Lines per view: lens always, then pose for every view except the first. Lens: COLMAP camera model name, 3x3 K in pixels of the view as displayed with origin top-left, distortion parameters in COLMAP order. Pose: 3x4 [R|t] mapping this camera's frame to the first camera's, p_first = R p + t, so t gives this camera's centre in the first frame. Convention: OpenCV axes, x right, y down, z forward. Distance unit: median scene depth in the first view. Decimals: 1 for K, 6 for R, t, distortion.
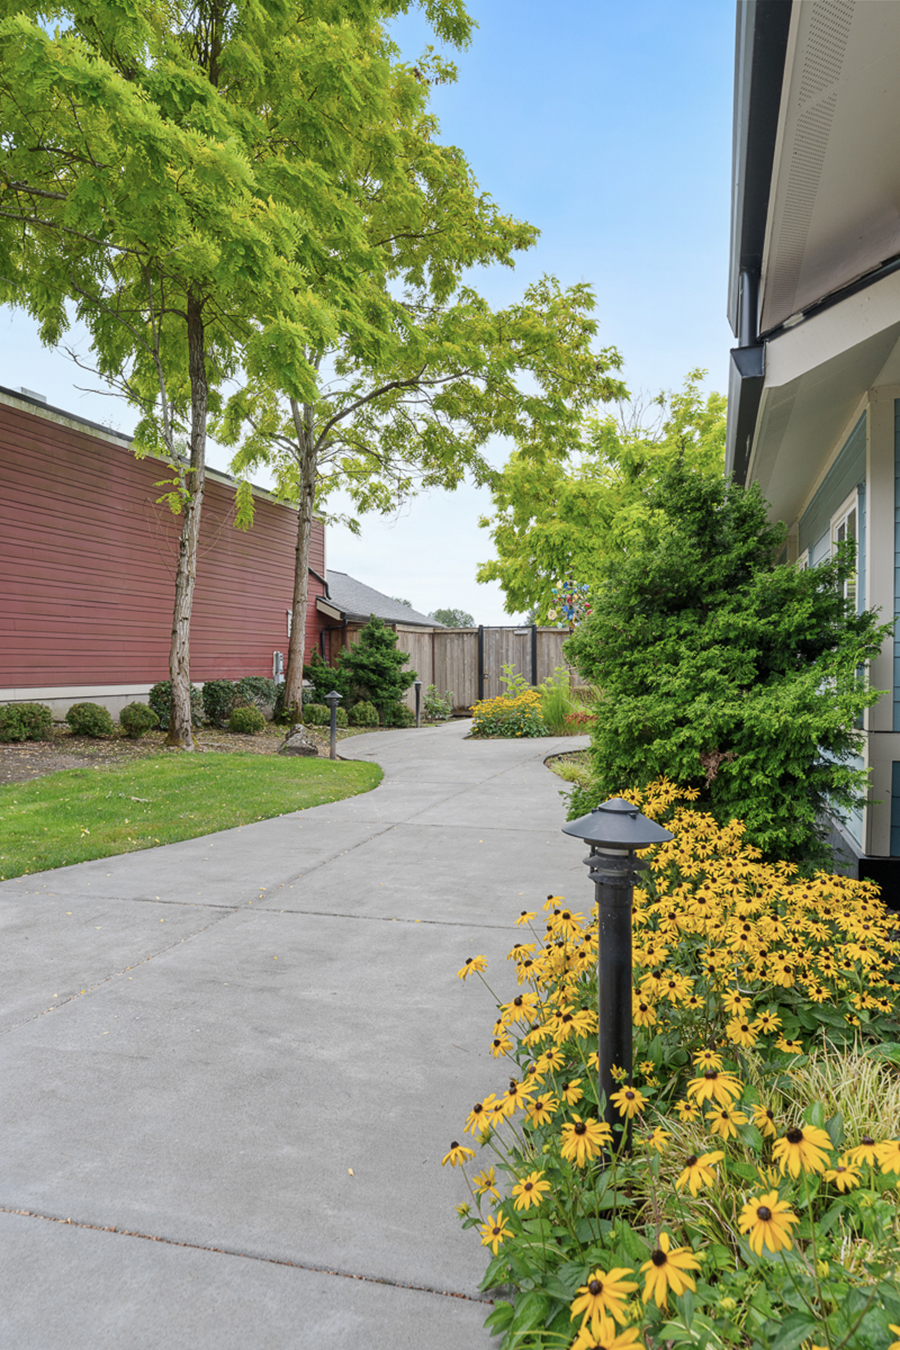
lens RADIAL K [[922.8, 0, 450.0], [0, 922.8, 675.0], [0, 0, 1]] dist [0.000725, -0.000288]
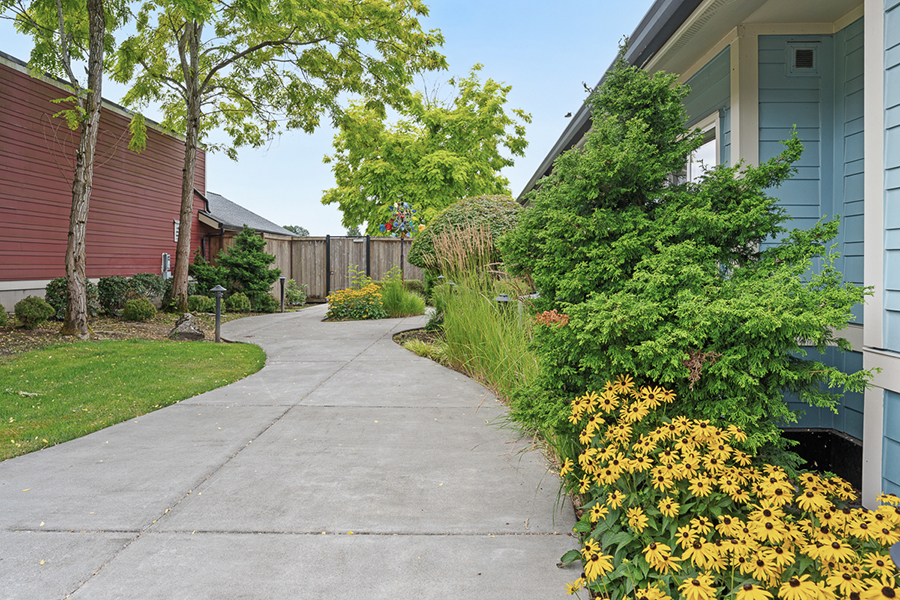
lens RADIAL K [[623.5, 0, 452.0], [0, 623.5, 262.6], [0, 0, 1]] dist [0.002335, 0.000400]
pose [[0.967962, 0.003260, 0.251077, -0.027978], [0.000537, 0.999887, -0.015052, 0.000225], [-0.251097, 0.014704, 0.967850, 0.104219]]
